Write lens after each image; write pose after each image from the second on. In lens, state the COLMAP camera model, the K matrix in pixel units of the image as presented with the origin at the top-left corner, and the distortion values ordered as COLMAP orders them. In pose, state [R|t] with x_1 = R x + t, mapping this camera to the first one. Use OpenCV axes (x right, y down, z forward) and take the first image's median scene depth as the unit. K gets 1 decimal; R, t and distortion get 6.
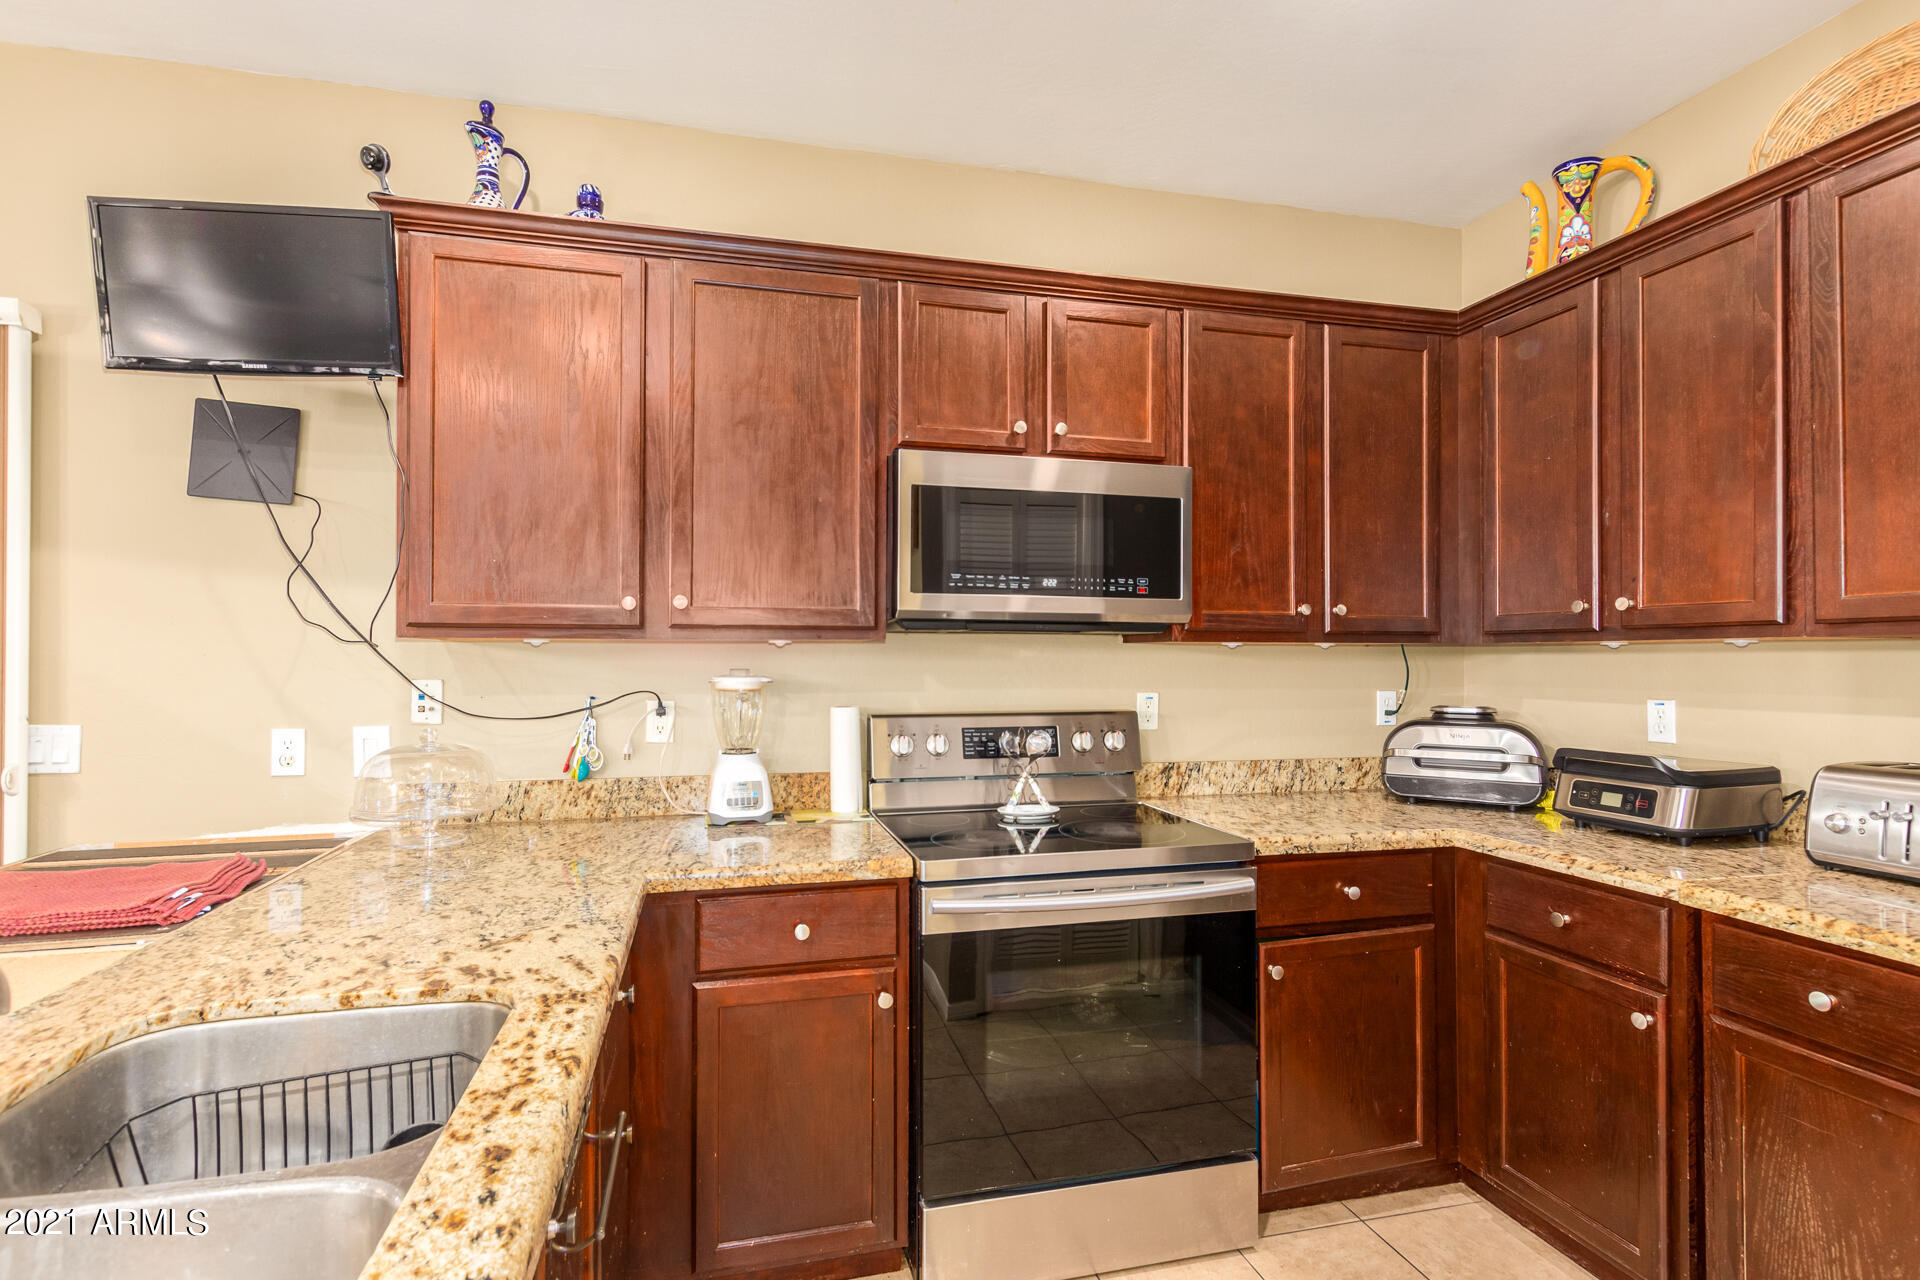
lens RADIAL K [[898.3, 0, 952.5], [0, 898.3, 649.9], [0, 0, 1]] dist [0.012048, -0.000050]
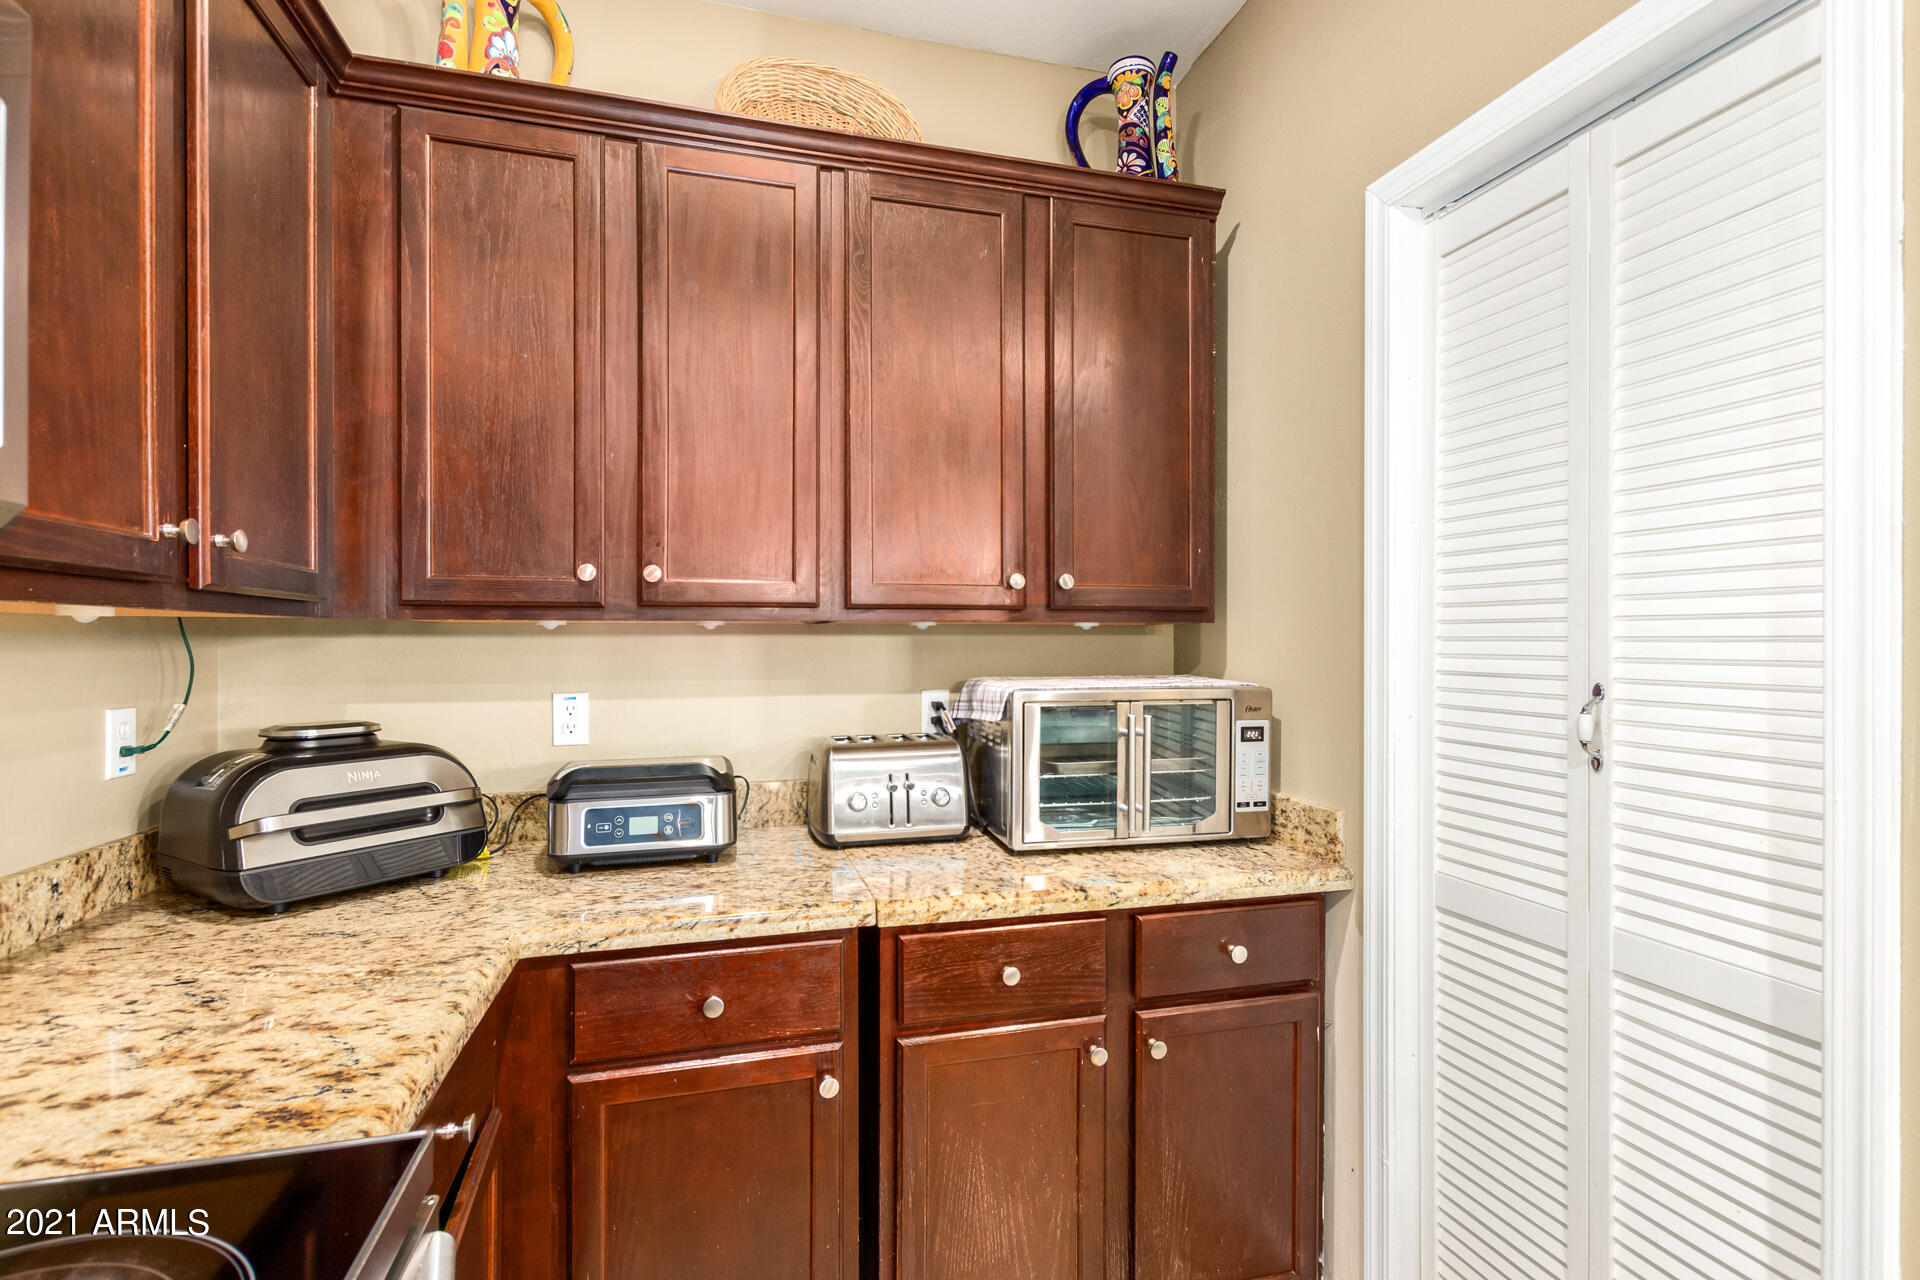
lens RADIAL K [[898.3, 0, 953.9], [0, 898.3, 644.0], [0, 0, 1]] dist [0.012048, -0.000050]
pose [[-0.000828, -0.006360, 0.999979, -0.039511], [-0.006849, 0.999956, 0.006355, 0.003221], [-0.999976, -0.006843, -0.000872, 0.707927]]
